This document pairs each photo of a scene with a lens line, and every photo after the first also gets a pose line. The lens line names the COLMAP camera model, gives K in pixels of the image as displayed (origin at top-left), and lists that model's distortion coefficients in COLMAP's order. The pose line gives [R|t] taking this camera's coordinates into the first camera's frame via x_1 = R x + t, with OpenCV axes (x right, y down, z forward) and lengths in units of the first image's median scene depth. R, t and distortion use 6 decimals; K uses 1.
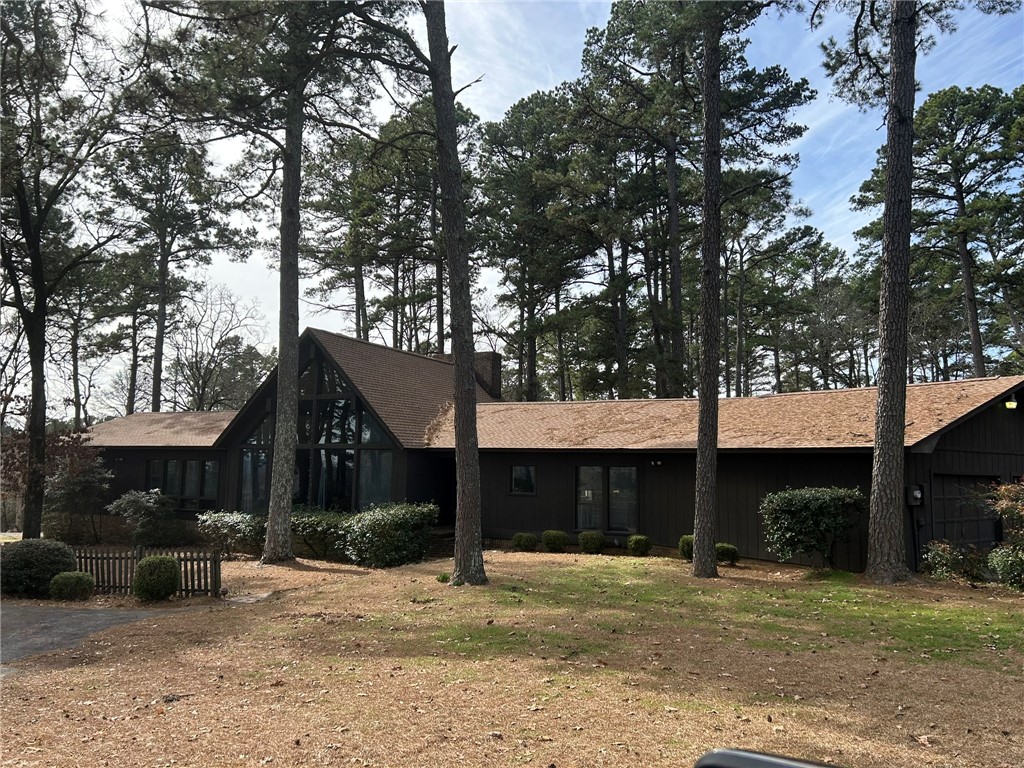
lens RADIAL K [[778.7, 0, 512.0], [0, 778.7, 384.0], [0, 0, 1]] dist [0.073698, -0.072347]
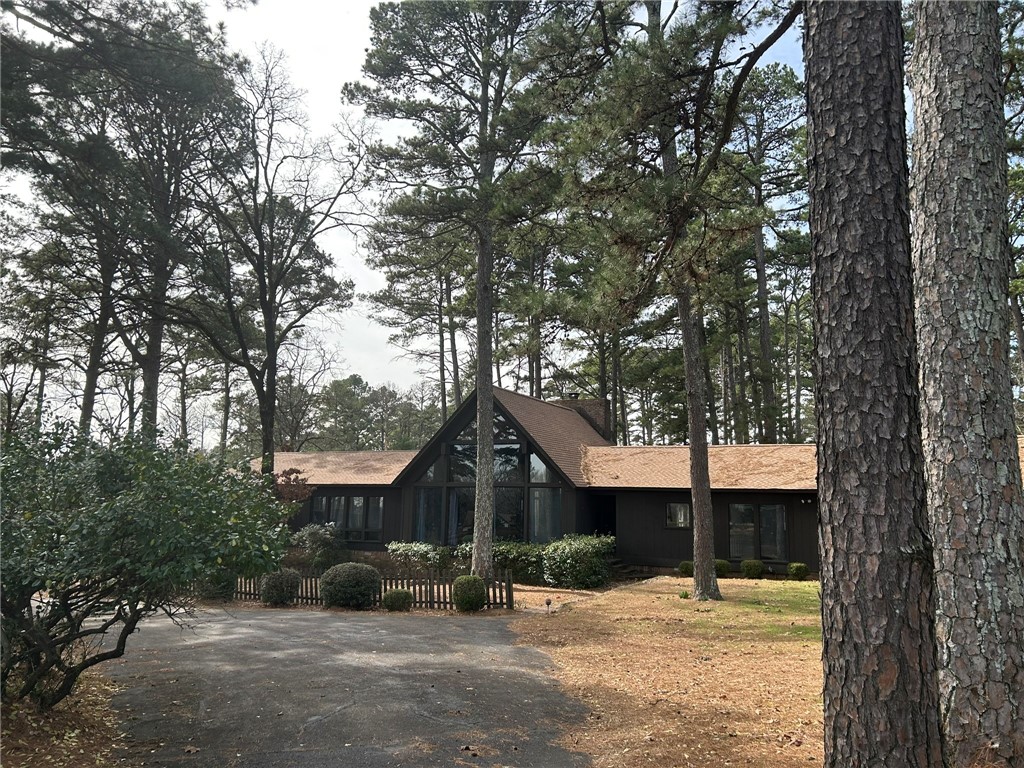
lens RADIAL K [[778.7, 0, 512.0], [0, 778.7, 384.0], [0, 0, 1]] dist [0.073698, -0.072347]
pose [[0.999947, 0.000932, 0.010260, -0.239351], [-0.000507, 0.999144, -0.041370, -0.022730], [-0.010290, 0.041363, 0.999091, -0.164237]]
